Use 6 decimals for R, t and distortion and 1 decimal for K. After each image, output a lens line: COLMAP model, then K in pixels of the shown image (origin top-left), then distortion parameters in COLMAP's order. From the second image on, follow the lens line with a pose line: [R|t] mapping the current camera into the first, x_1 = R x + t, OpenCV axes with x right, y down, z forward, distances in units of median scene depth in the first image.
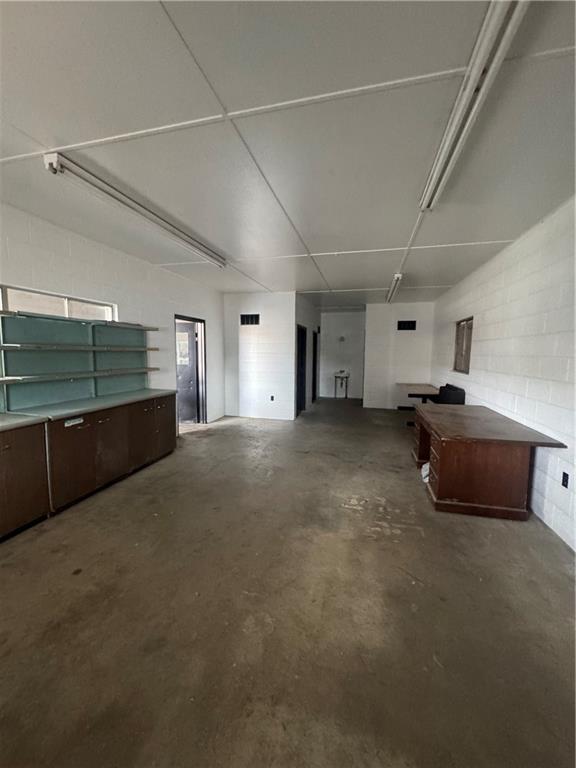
lens RADIAL K [[305.5, 0, 288.0], [0, 305.5, 384.0], [0, 0, 1]] dist [-0.001035, -0.000043]
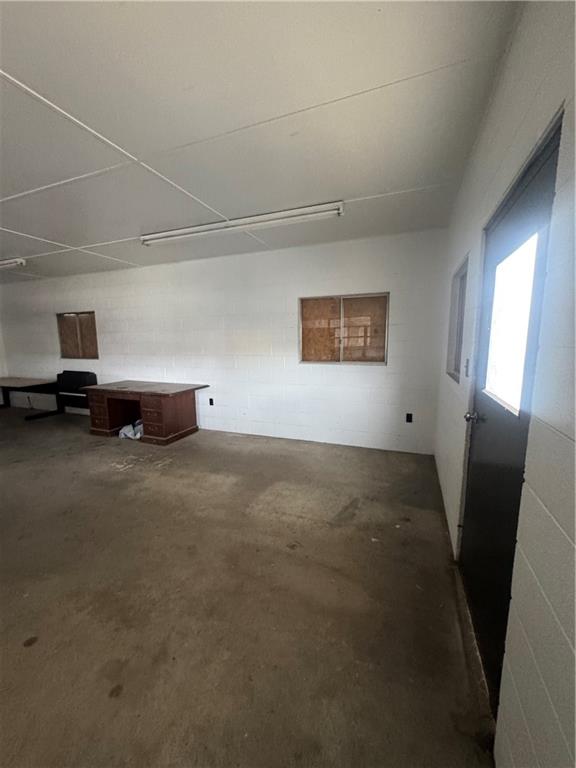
lens RADIAL K [[309.3, 0, 288.0], [0, 309.3, 384.0], [0, 0, 1]] dist [-0.009858, -0.000129]
pose [[0.122241, -0.148971, 0.981257, -0.944849], [0.110749, 0.984544, 0.135673, -0.028448], [-0.986302, 0.092088, 0.136850, 0.164333]]
